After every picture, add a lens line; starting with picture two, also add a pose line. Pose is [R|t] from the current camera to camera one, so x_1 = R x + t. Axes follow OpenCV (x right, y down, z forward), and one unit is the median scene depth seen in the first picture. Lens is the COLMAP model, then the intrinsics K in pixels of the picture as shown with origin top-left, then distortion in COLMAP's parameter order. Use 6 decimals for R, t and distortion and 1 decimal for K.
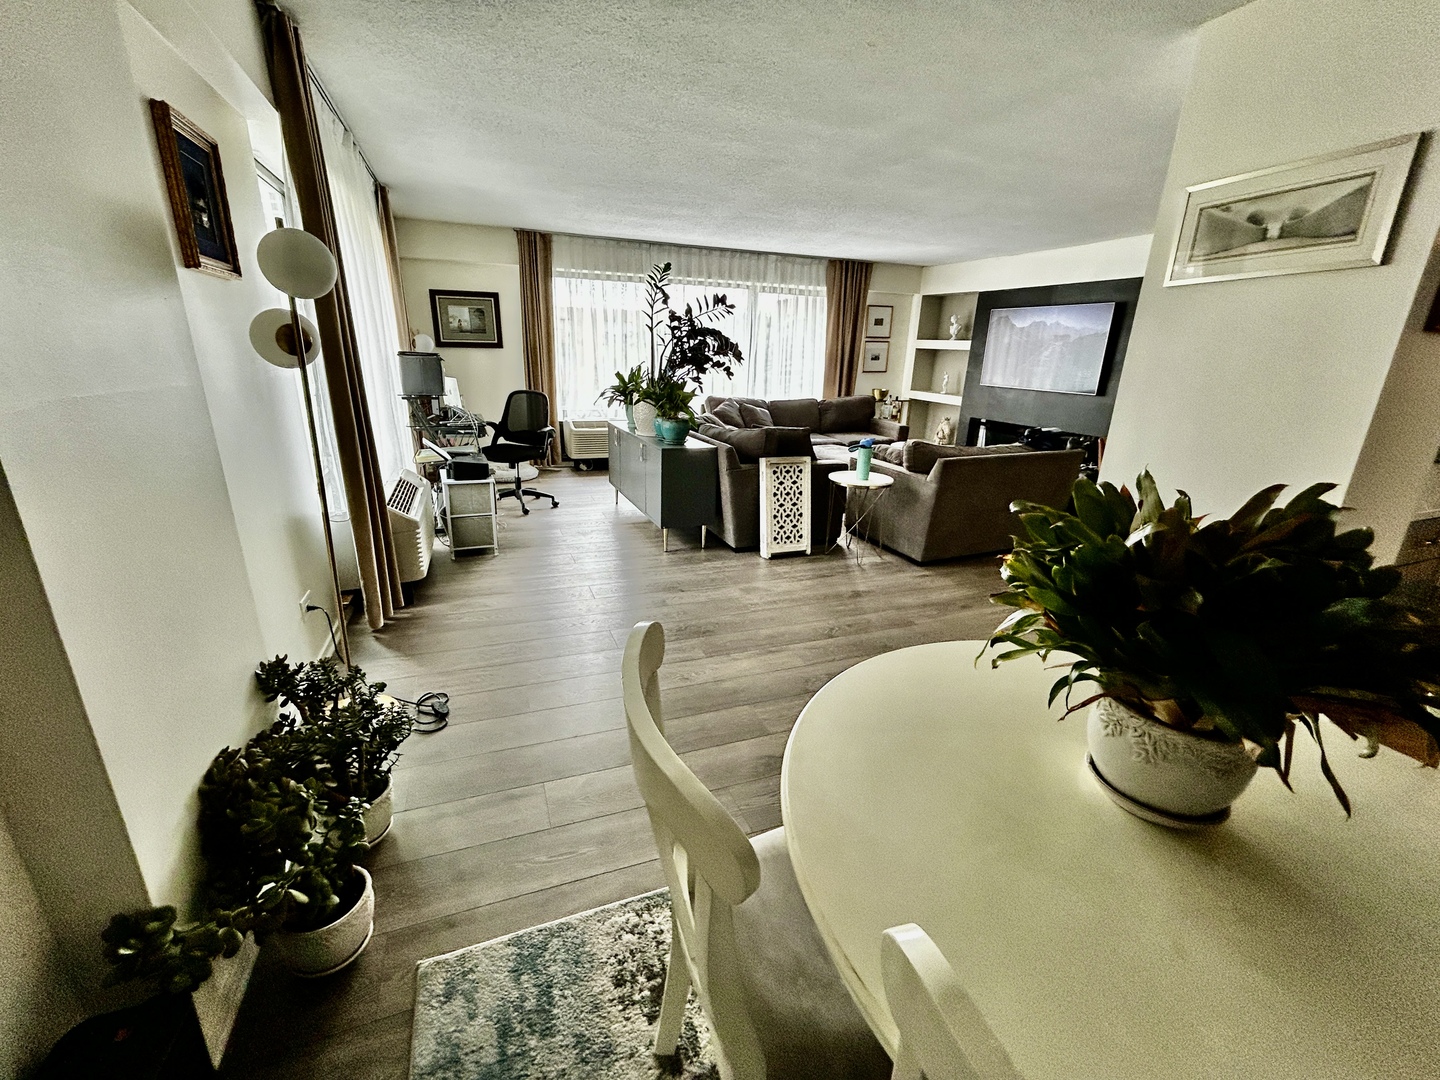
lens RADIAL K [[586.5, 0, 720.7], [0, 586.5, 538.2], [0, 0, 1]] dist [-0.000172, 0.000583]
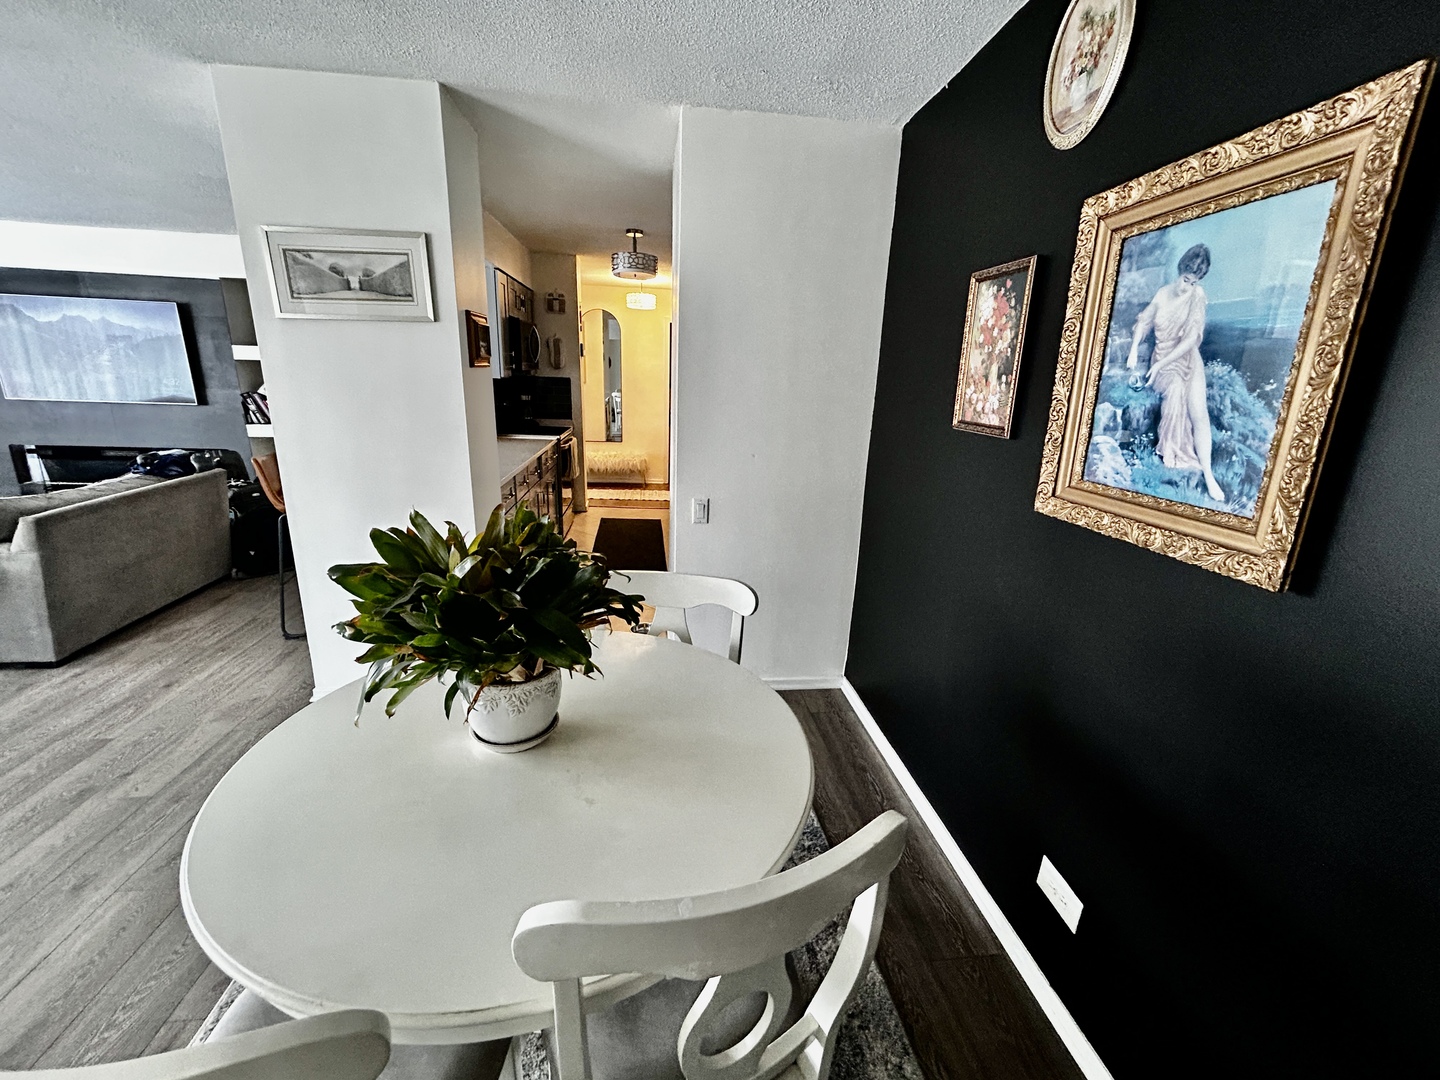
lens RADIAL K [[586.5, 0, 718.8], [0, 586.5, 539.2], [0, 0, 1]] dist [-0.000172, 0.000583]
pose [[0.259897, -0.280322, 0.924052, -0.136936], [0.265607, 0.940777, 0.210692, -0.073917], [-0.928389, 0.190677, 0.318961, 0.004678]]
